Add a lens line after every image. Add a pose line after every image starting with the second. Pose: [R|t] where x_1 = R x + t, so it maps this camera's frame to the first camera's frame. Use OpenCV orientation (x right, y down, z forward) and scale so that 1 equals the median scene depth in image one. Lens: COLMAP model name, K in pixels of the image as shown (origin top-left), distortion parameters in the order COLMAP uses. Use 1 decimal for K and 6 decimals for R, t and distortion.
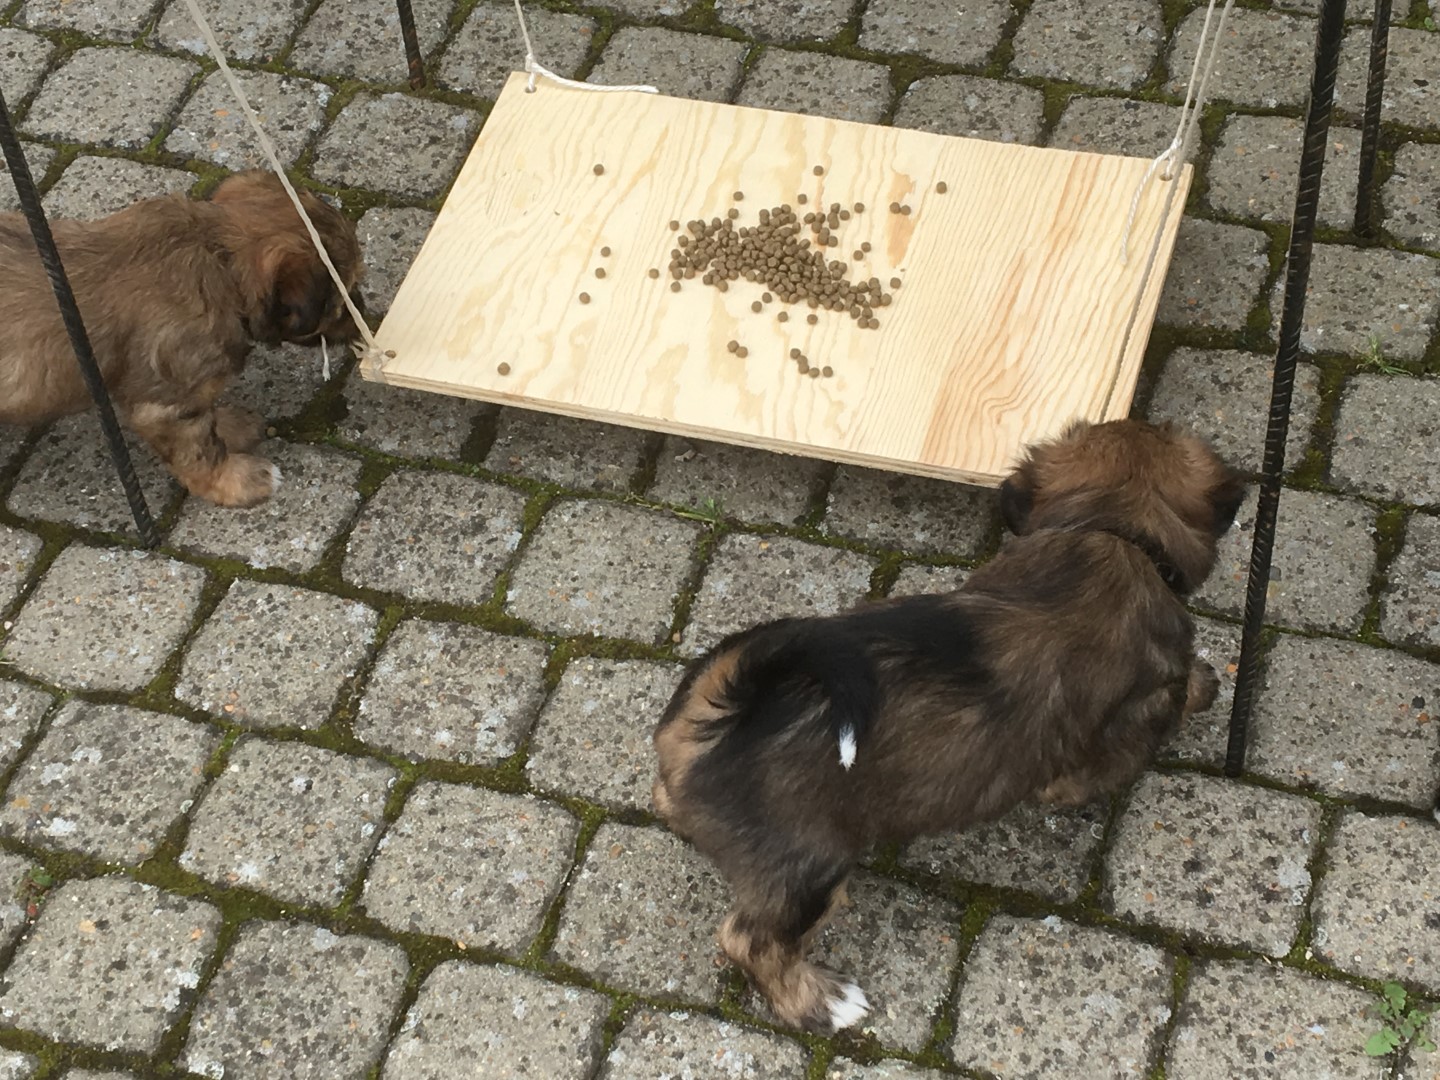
lens RADIAL K [[2729.0, 0, 719.6], [0, 2729.0, 537.9], [0, 0, 1]] dist [0.112642, 0.000000]
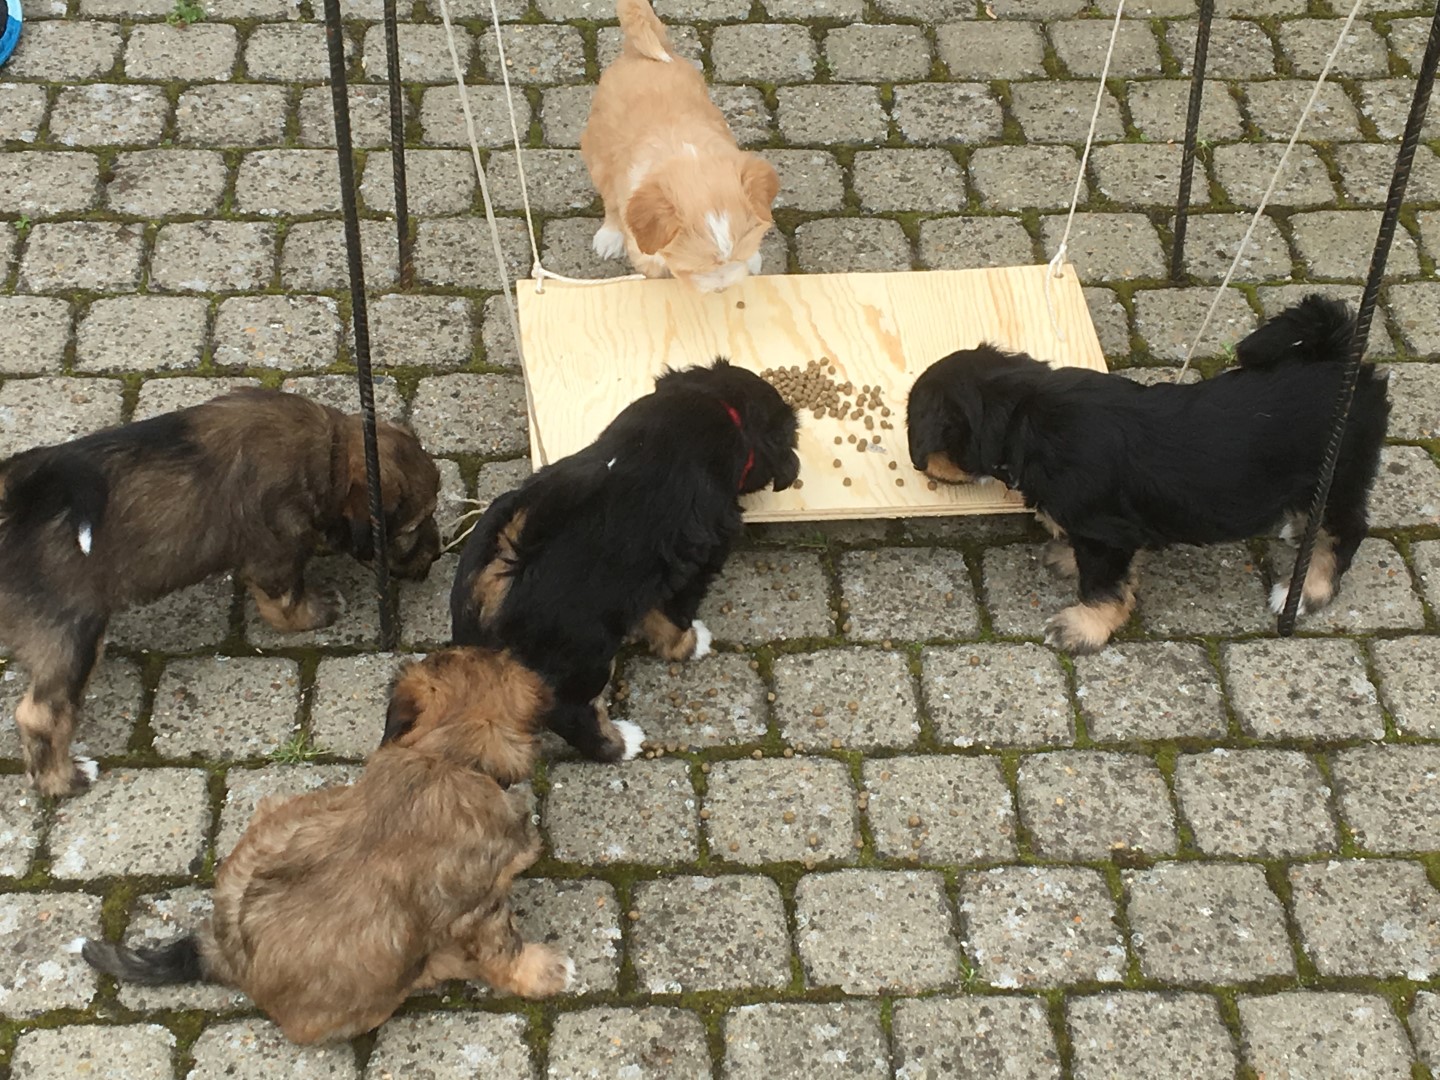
lens RADIAL K [[2729.0, 0, 720.1], [0, 2729.0, 541.1], [0, 0, 1]] dist [0.112642, 0.000000]
pose [[0.928163, -0.162966, 0.334599, -0.521186], [0.206651, 0.973377, -0.099158, 0.118404], [-0.309532, 0.161180, 0.937129, -0.192797]]
